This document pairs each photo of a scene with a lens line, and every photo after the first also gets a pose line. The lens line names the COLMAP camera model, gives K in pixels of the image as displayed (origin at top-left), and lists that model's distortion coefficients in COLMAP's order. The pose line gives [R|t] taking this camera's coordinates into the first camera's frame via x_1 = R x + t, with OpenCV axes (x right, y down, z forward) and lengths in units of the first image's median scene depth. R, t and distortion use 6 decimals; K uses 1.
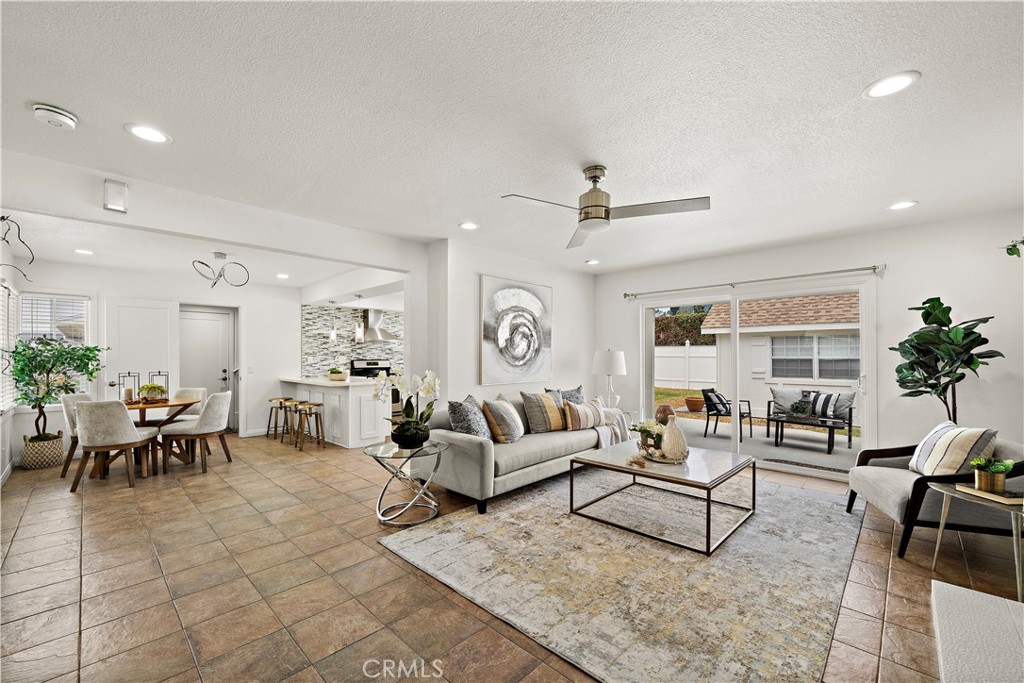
lens RADIAL K [[413.4, 0, 508.9], [0, 413.4, 353.3], [0, 0, 1]] dist [-0.003400, -0.000703]
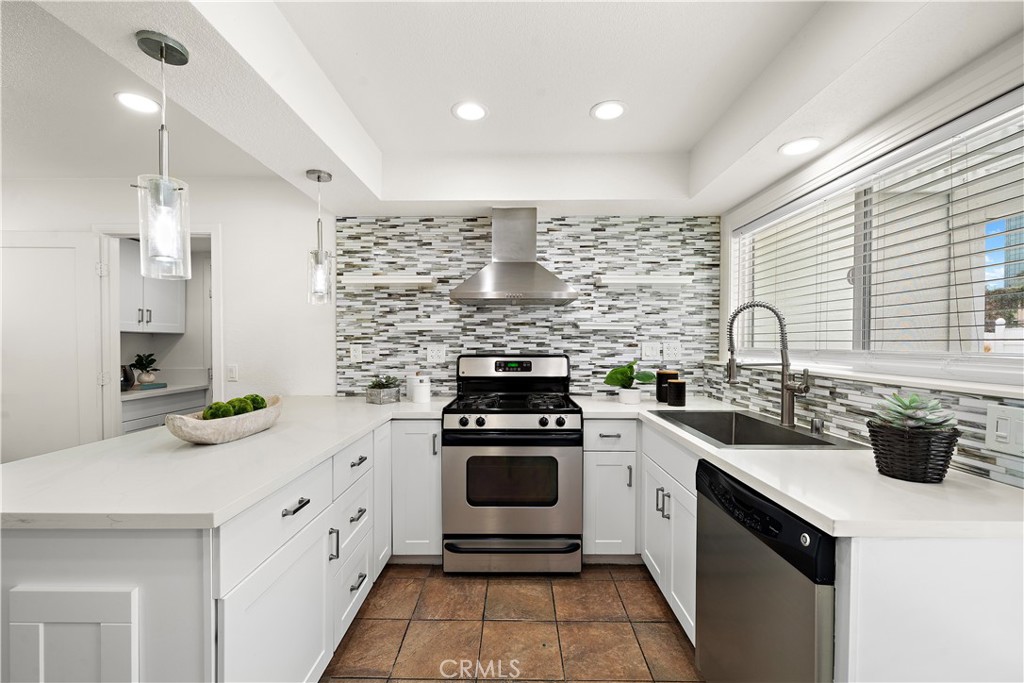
lens RADIAL K [[413.4, 0, 508.2], [0, 413.4, 348.6], [0, 0, 1]] dist [-0.003400, -0.000703]
pose [[0.686418, 0.011531, -0.727116, -0.137200], [0.002074, 0.999839, 0.017813, 0.006965], [0.727204, -0.013735, 0.686284, 1.313757]]
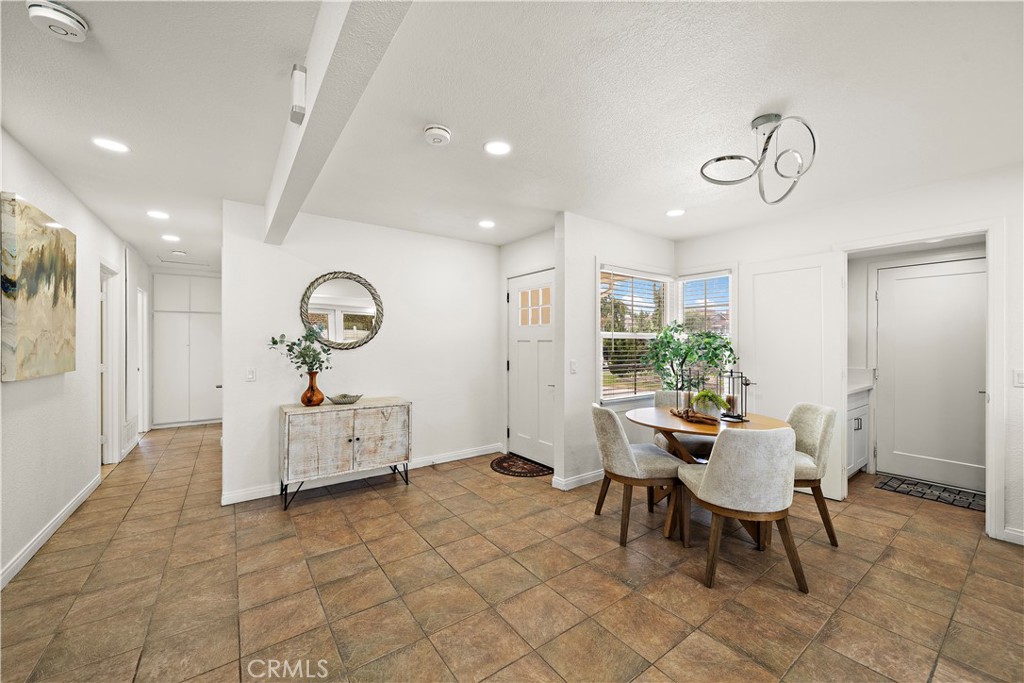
lens RADIAL K [[387.2, 0, 525.9], [0, 387.2, 343.4], [0, 0, 1]] dist [-0.007599, 0.000582]
pose [[-0.162544, 0.003800, -0.986694, -0.255715], [0.005547, 0.999980, 0.002937, 0.002786], [0.986686, -0.004995, -0.162562, 0.843878]]
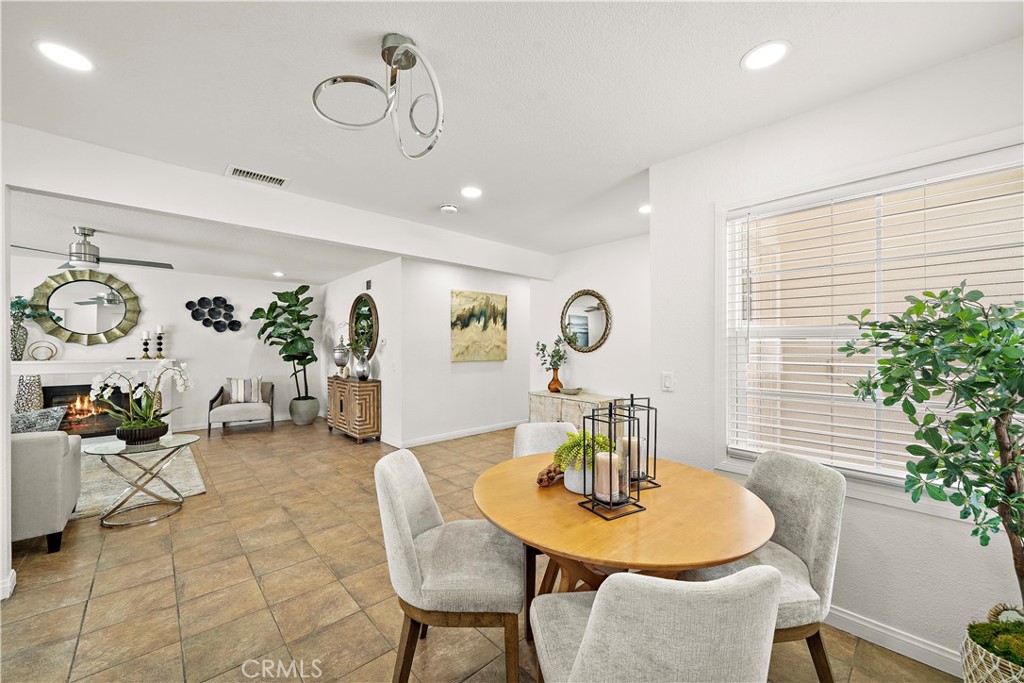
lens RADIAL K [[387.2, 0, 503.7], [0, 387.2, 349.3], [0, 0, 1]] dist [-0.007599, 0.000582]
pose [[-0.998017, 0.002390, 0.062903, -0.836096], [0.002545, 0.999994, 0.002381, 0.004657], [-0.062897, 0.002536, -0.998017, 1.351800]]
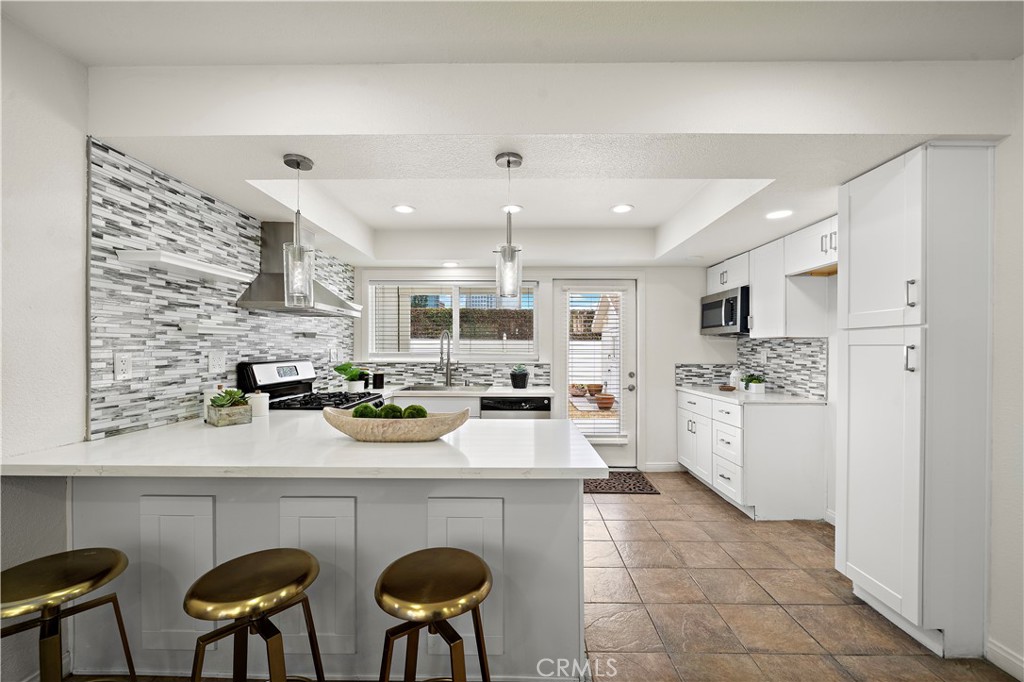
lens RADIAL K [[413.4, 0, 513.8], [0, 413.4, 348.1], [0, 0, 1]] dist [-0.003400, -0.000703]
pose [[0.730963, 0.004139, 0.682404, -0.755297], [-0.005696, 0.999984, 0.000035, 0.005368], [-0.682393, -0.003913, 0.730975, 1.022104]]
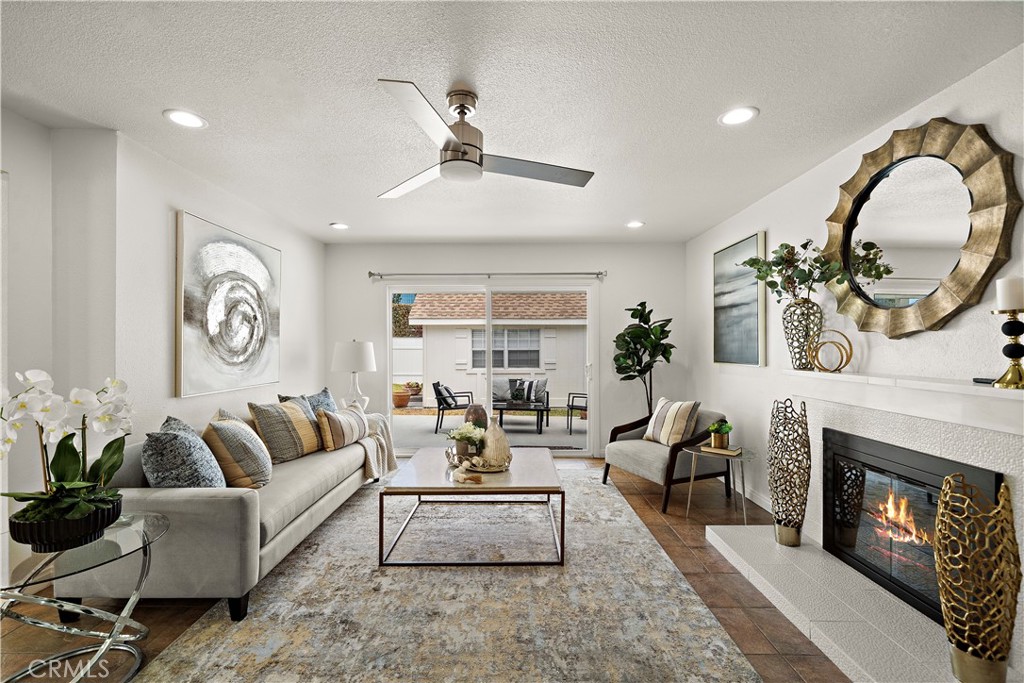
lens RADIAL K [[446.9, 0, 508.5], [0, 446.9, 347.2], [0, 0, 1]] dist [0.001503, 0.000119]
pose [[0.723142, -0.001476, 0.690698, -0.168378], [-0.001205, 0.999993, 0.003399, 0.001694], [-0.690699, -0.003290, 0.723135, 0.211777]]
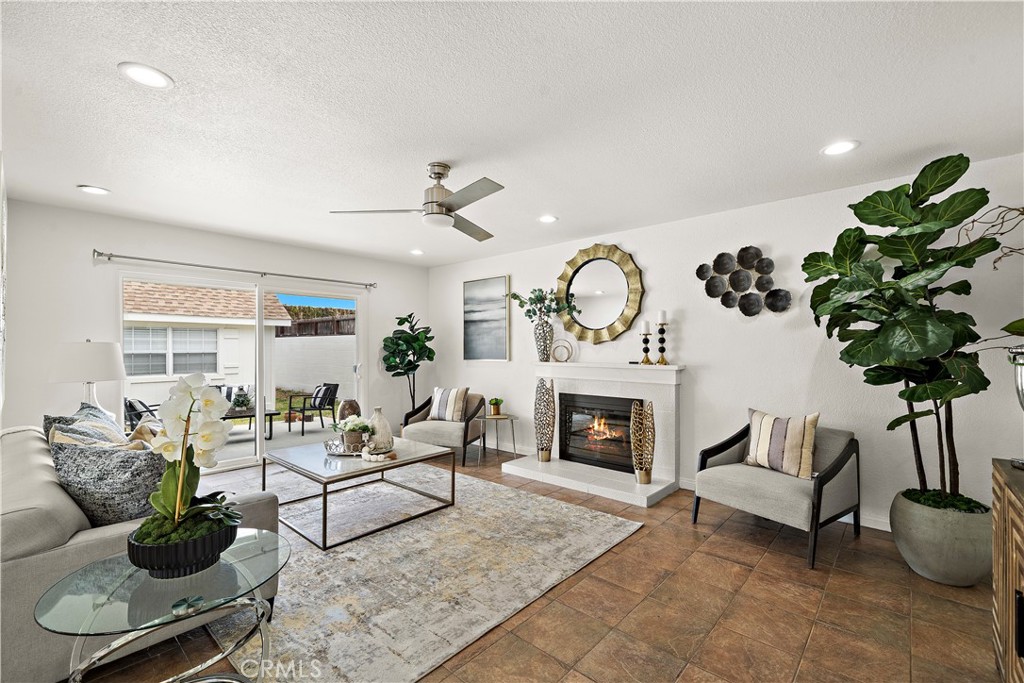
lens RADIAL K [[446.9, 0, 512.1], [0, 446.9, 347.3], [0, 0, 1]] dist [0.001503, 0.000119]
pose [[-0.043752, 0.002492, 0.999039, -0.529424], [-0.001325, 0.999996, -0.002552, 0.002973], [-0.999042, -0.001435, -0.043749, 0.509854]]
